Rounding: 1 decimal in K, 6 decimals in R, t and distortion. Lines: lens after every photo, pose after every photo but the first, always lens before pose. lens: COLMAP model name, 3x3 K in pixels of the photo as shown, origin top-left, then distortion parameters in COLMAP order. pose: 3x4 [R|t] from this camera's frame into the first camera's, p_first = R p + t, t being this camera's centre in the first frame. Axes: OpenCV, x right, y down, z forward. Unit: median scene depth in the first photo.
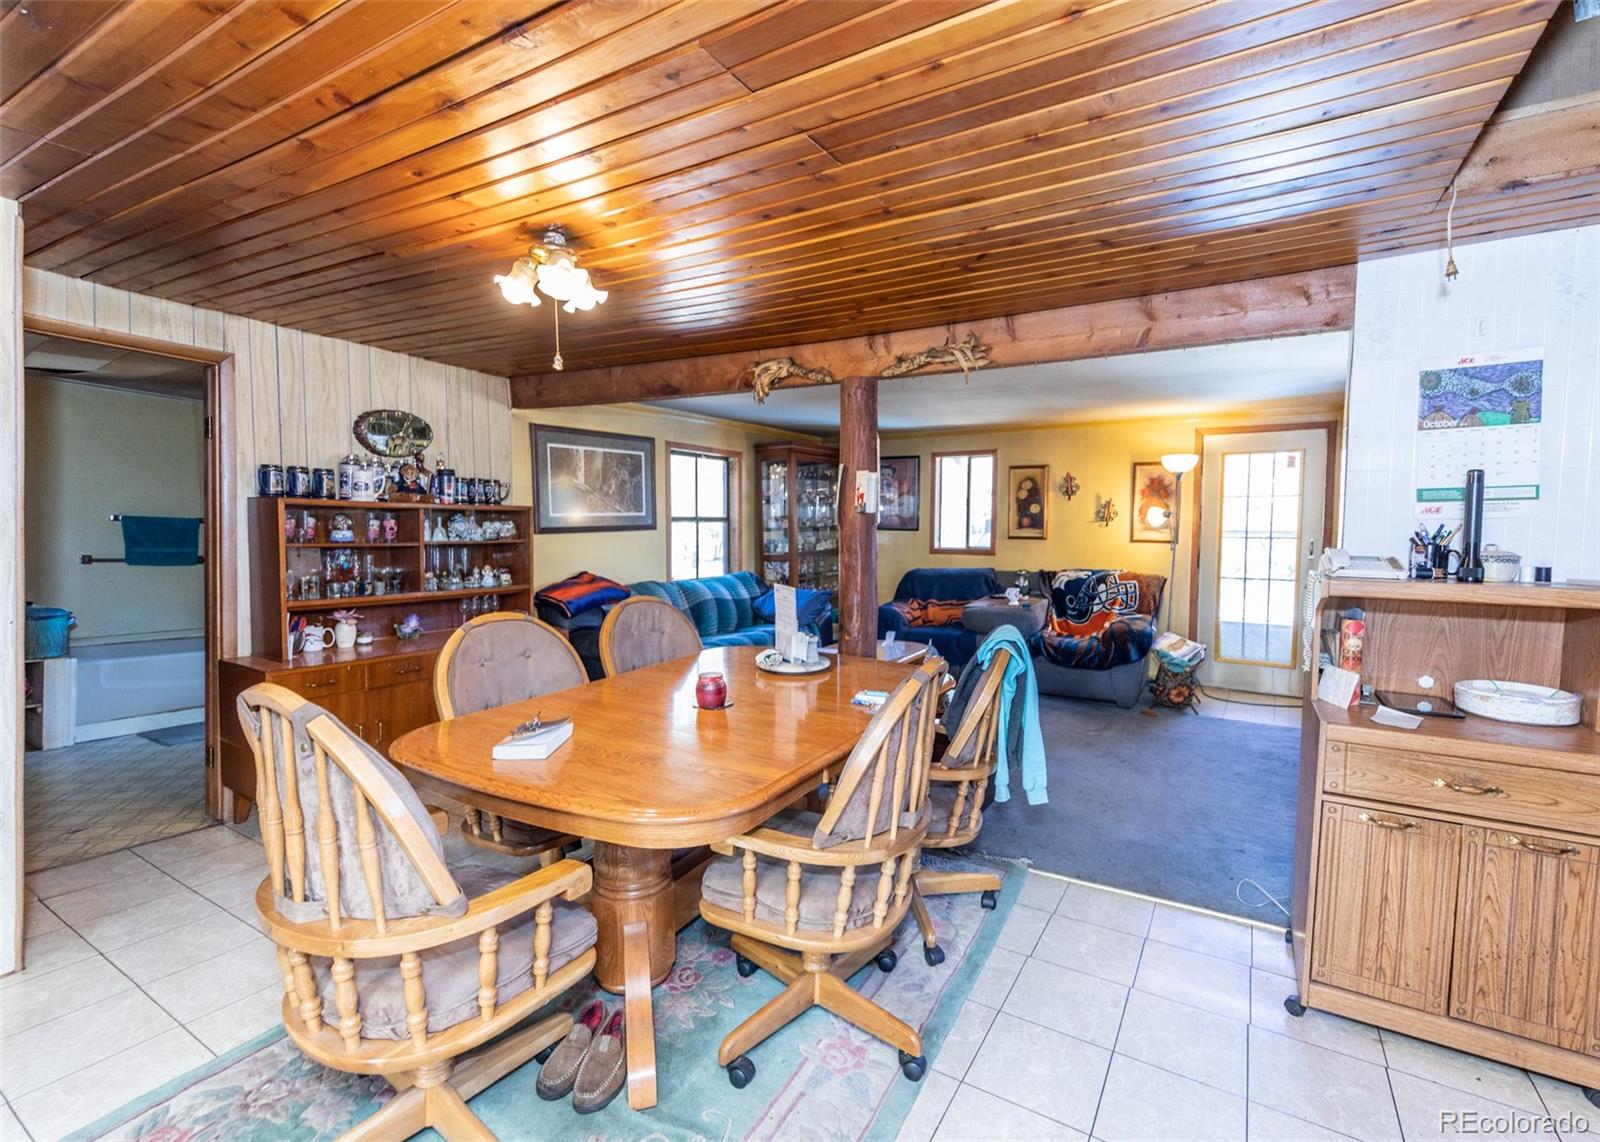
lens RADIAL K [[738.4, 0, 796.0], [0, 738.4, 568.8], [0, 0, 1]] dist [0.002302, 0.000933]
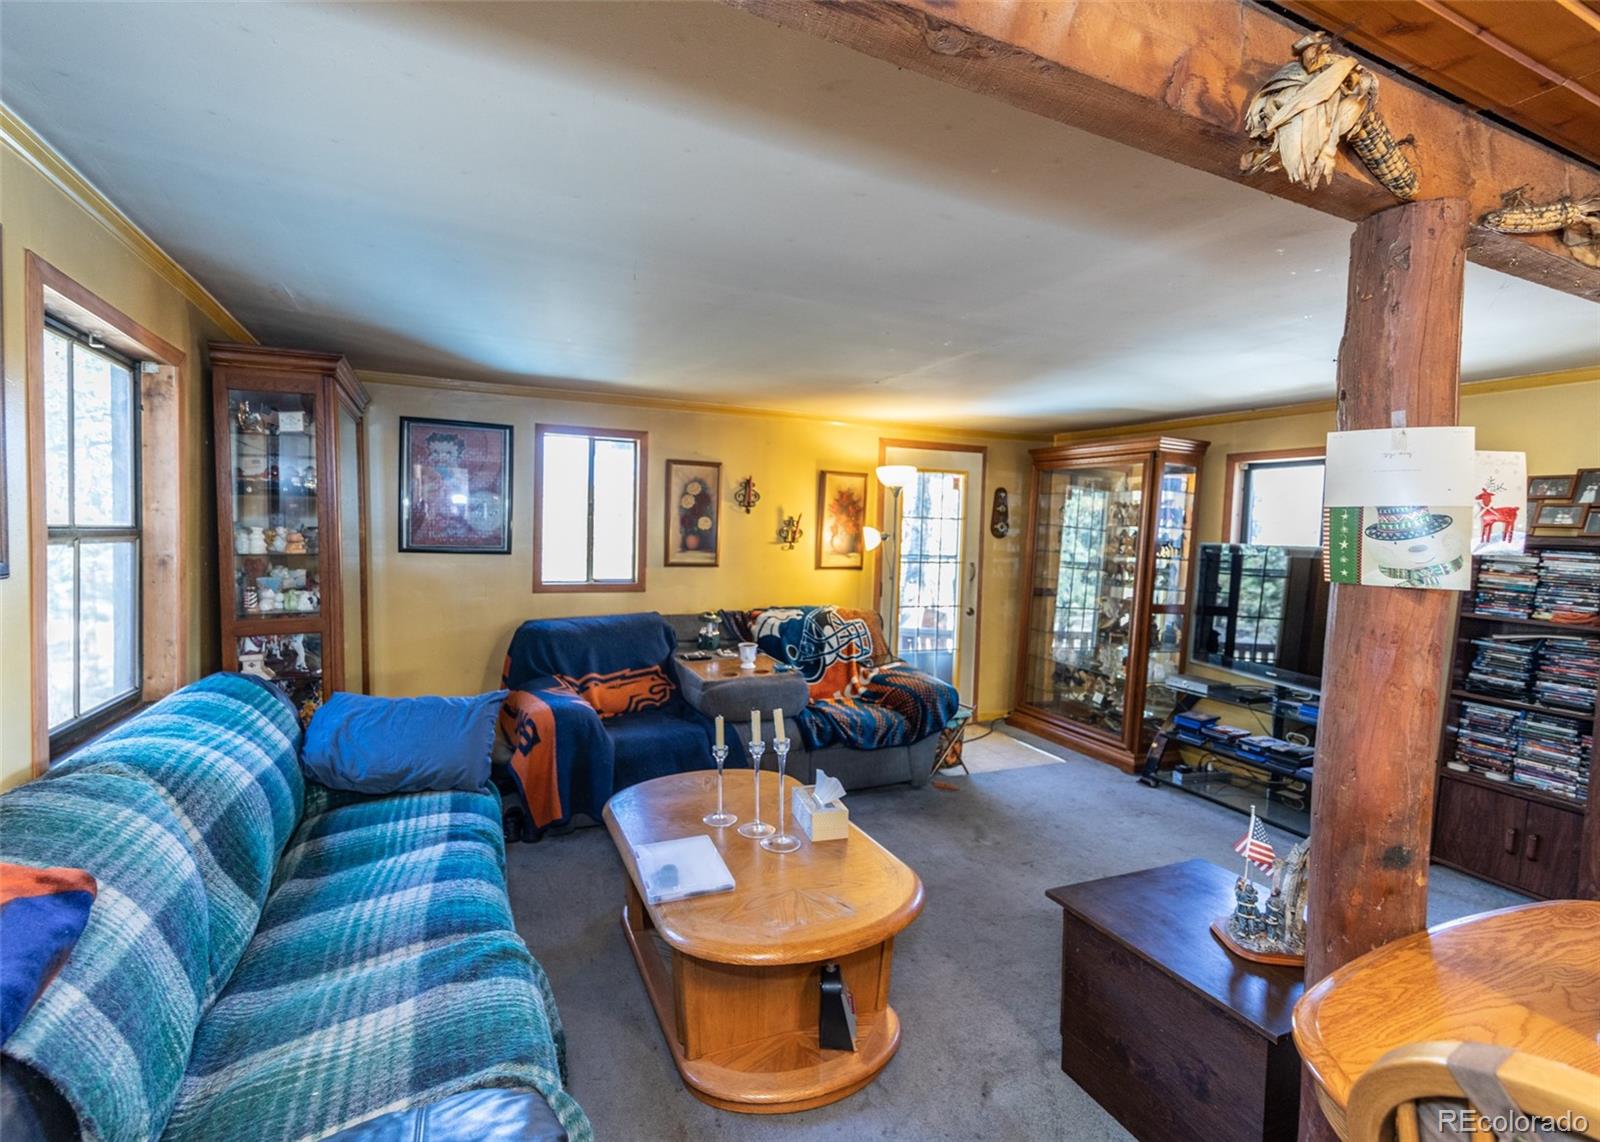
lens RADIAL K [[738.4, 0, 792.1], [0, 738.4, 570.0], [0, 0, 1]] dist [0.002302, 0.000933]
pose [[0.562249, -0.028091, 0.826491, -0.232225], [0.033104, 0.999386, 0.011447, -0.046251], [-0.826305, 0.020924, 0.562834, 0.585311]]
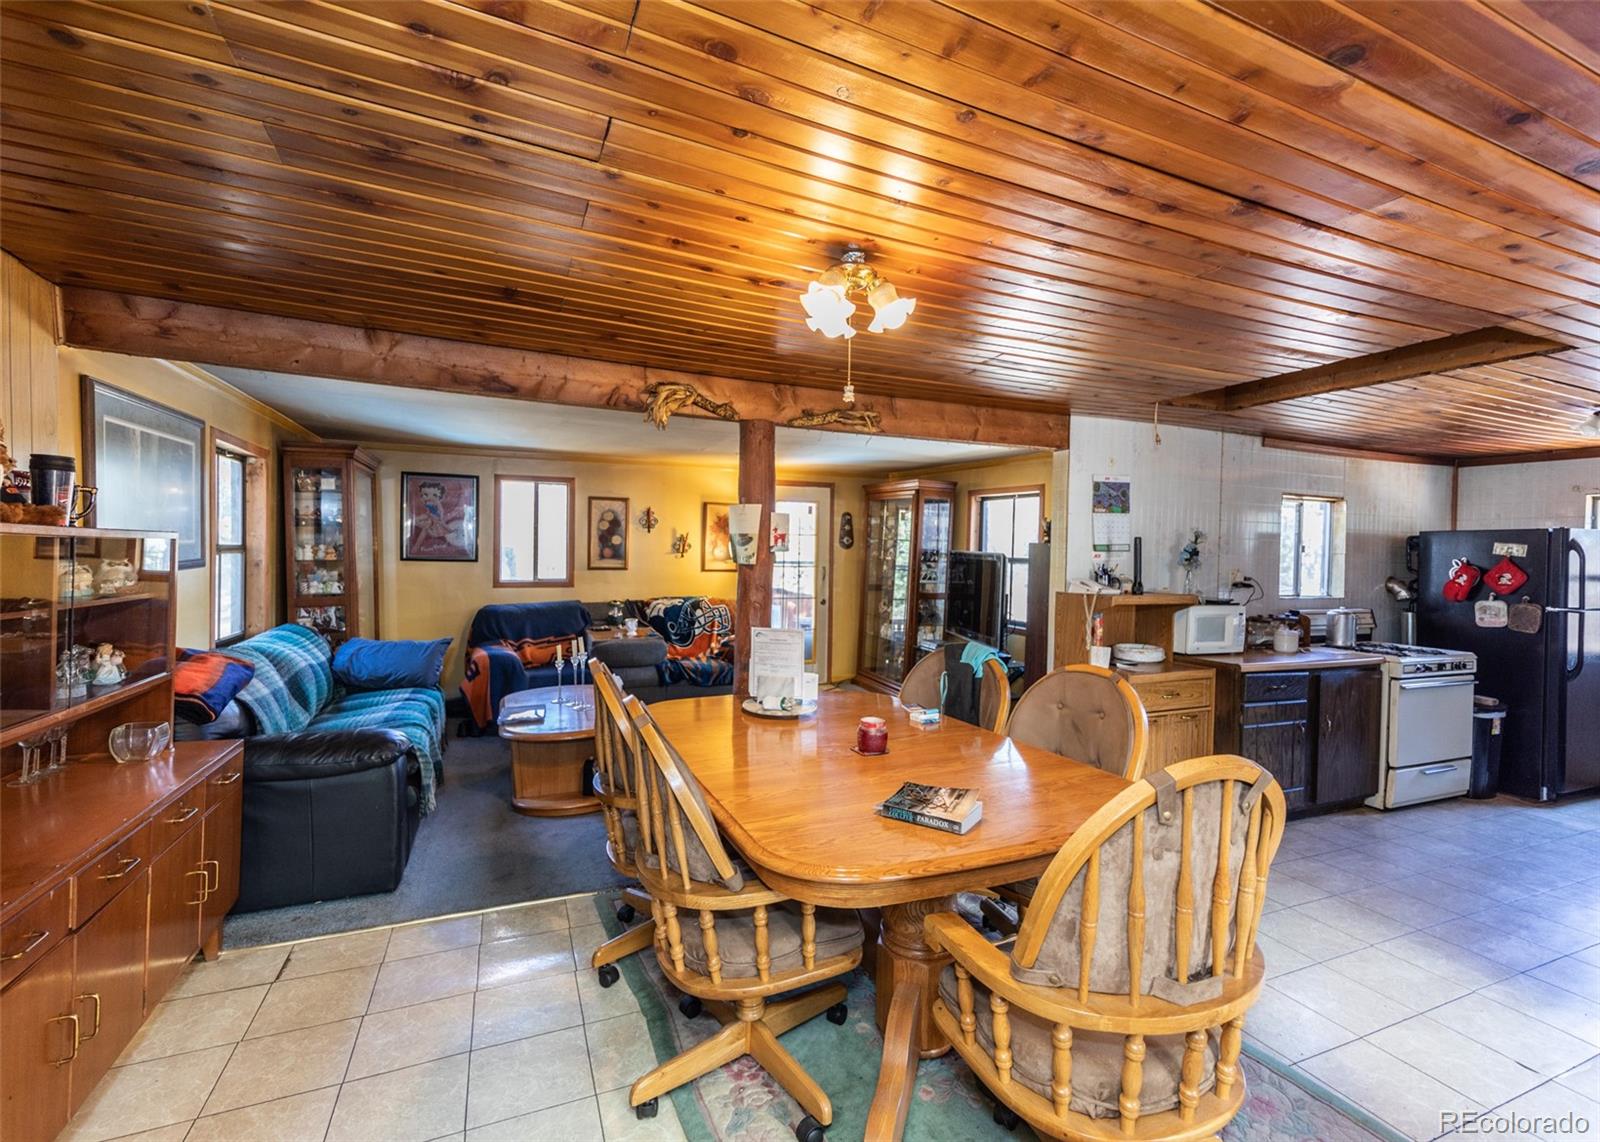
lens RADIAL K [[738.4, 0, 848.0], [0, 738.4, 568.8], [0, 0, 1]] dist [0.002302, 0.000933]
pose [[0.553650, -0.015714, 0.832601, -0.383959], [0.041262, 0.999111, -0.008582, -0.021401], [-0.831727, 0.039106, 0.553806, 0.183850]]
